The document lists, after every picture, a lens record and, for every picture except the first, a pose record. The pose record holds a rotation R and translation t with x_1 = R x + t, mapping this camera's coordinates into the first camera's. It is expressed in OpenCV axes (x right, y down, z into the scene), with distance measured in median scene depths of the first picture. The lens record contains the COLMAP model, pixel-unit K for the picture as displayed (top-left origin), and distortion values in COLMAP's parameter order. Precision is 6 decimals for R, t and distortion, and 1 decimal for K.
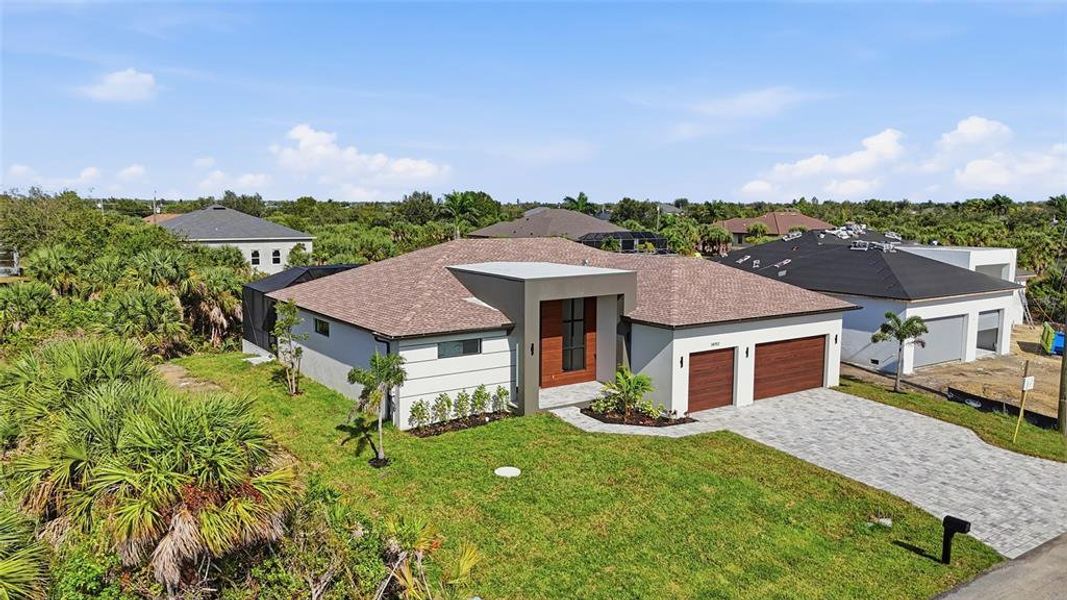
lens RADIAL K [[751.8, 0, 533.5], [0, 751.8, 300.0], [0, 0, 1]] dist [0.104230, 0.000409]
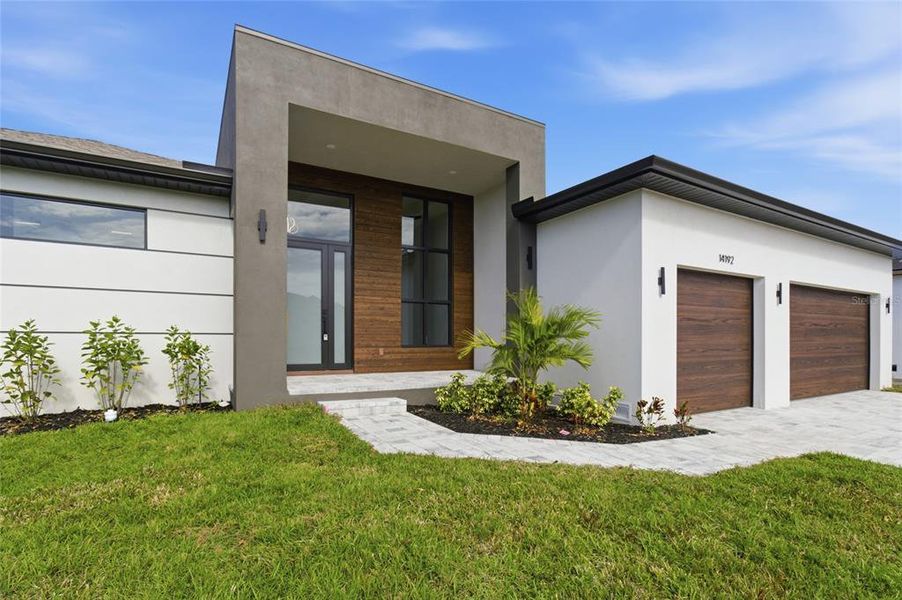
lens RADIAL K [[454.2, 0, 457.6], [0, 454.2, 338.4], [0, 0, 1]] dist [-0.000712, 0.000346]
pose [[0.998404, -0.007281, -0.056002, 0.102178], [0.000700, 0.993172, -0.116655, 0.139428], [0.056469, 0.116430, 0.991592, 0.760296]]
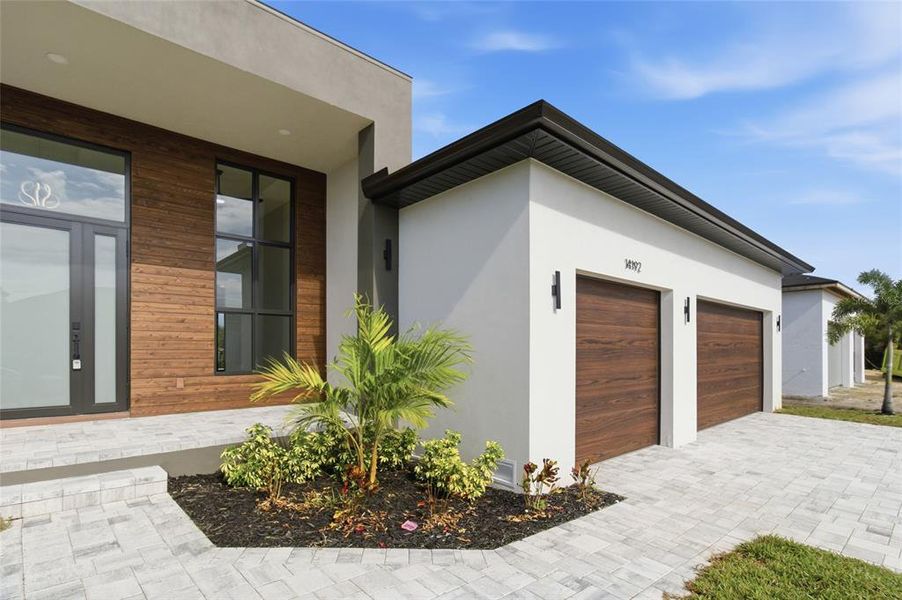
lens RADIAL K [[457.1, 0, 456.2], [0, 457.1, 347.7], [0, 0, 1]] dist [0.002350, 0.001025]
pose [[0.990087, -0.006063, 0.140325, 0.133713], [0.022524, 0.992992, -0.116016, 0.122845], [-0.138639, 0.118027, 0.983285, 0.835985]]
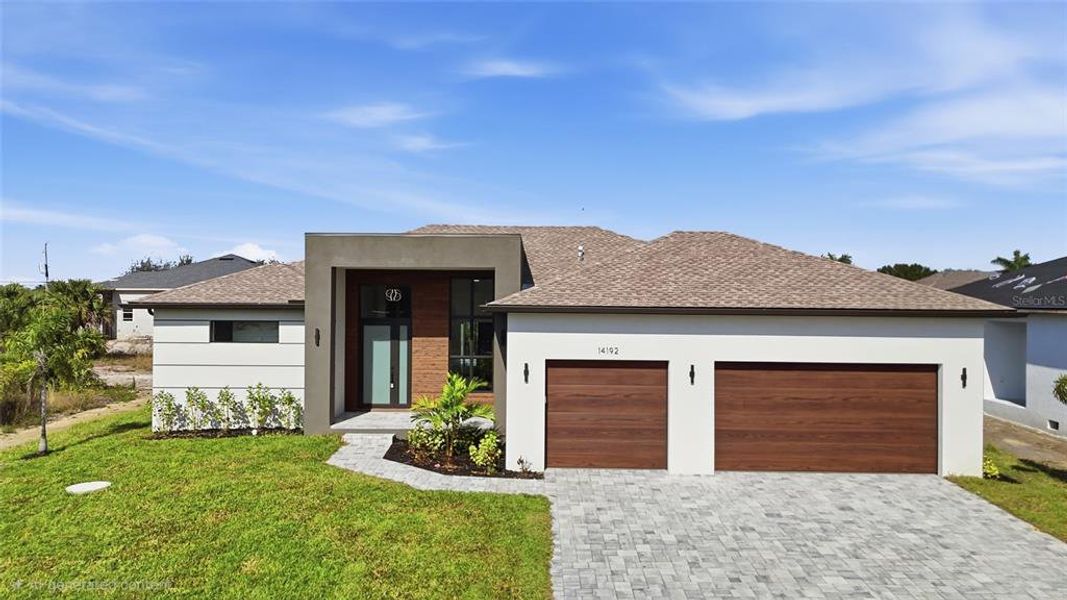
lens RADIAL K [[751.8, 0, 533.5], [0, 751.8, 300.0], [0, 0, 1]] dist [0.104230, 0.000409]
pose [[0.827378, 0.001078, -0.561644, 0.527722], [-0.068764, 0.992669, -0.099395, 0.083698], [0.557419, 0.120858, 0.821387, 0.516984]]
